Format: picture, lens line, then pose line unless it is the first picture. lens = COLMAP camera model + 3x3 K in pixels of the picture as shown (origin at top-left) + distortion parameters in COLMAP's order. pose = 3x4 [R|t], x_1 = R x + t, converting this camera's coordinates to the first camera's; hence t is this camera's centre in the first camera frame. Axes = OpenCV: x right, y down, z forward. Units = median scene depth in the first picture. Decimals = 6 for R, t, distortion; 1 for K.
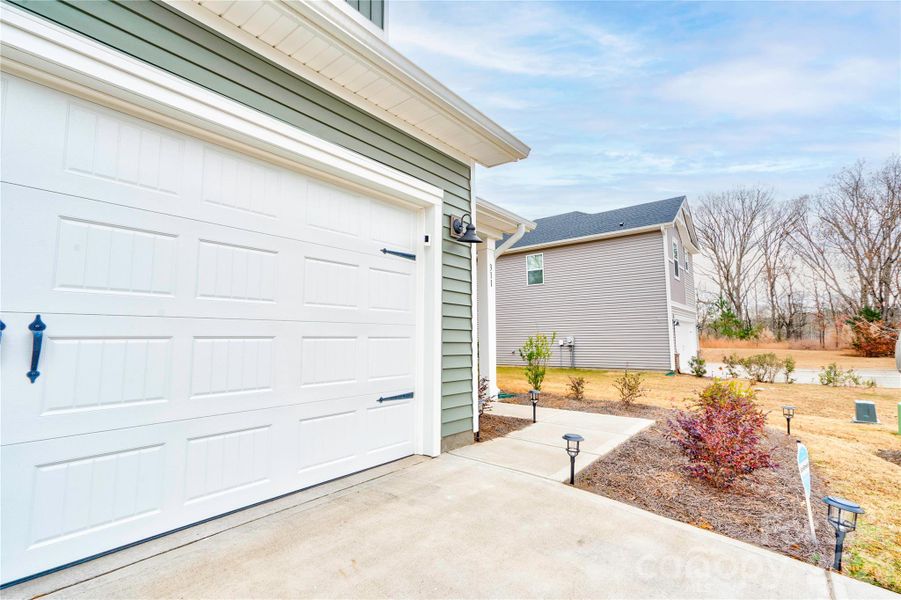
lens RADIAL K [[414.7, 0, 445.1], [0, 414.7, 299.4], [0, 0, 1]] dist [-0.002412, 0.014613]
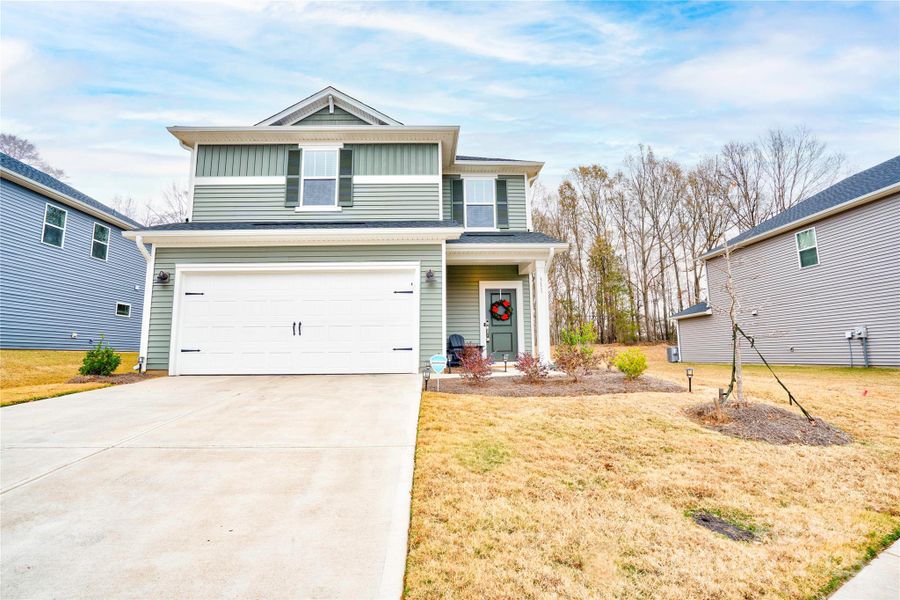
lens RADIAL K [[420.6, 0, 450.0], [0, 420.6, 300.0], [0, 0, 1]] dist [-0.061290, 0.027228]
pose [[0.661820, -0.098648, -0.743144, 0.394855], [0.083224, 0.994845, -0.057943, 0.021821], [0.745029, -0.023500, 0.666618, -0.095252]]
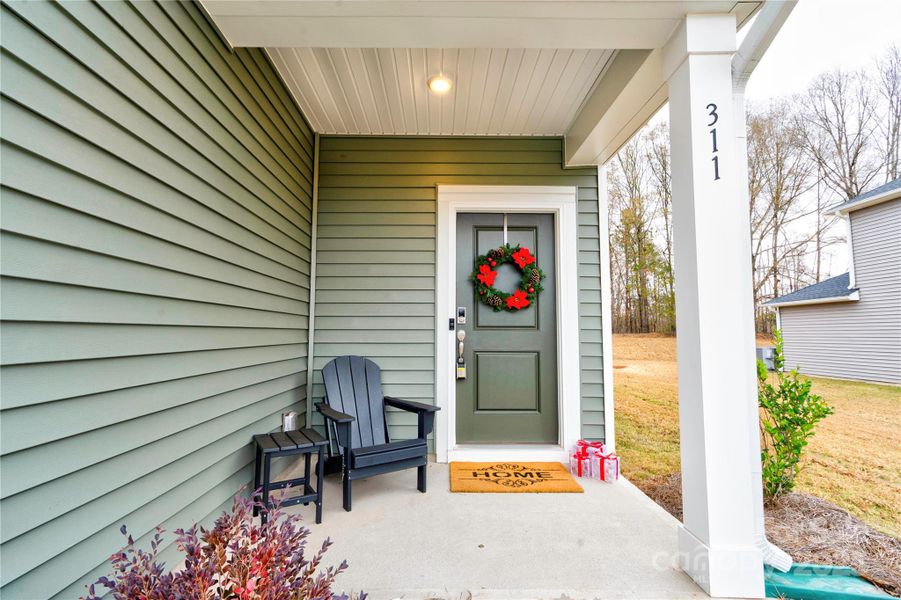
lens RADIAL K [[414.7, 0, 445.1], [0, 414.7, 299.4], [0, 0, 1]] dist [-0.002412, 0.014613]
pose [[0.642106, -0.056491, -0.764532, 0.080050], [0.068204, 0.997536, -0.016425, 0.017471], [0.763576, -0.041597, 0.644377, 0.262830]]
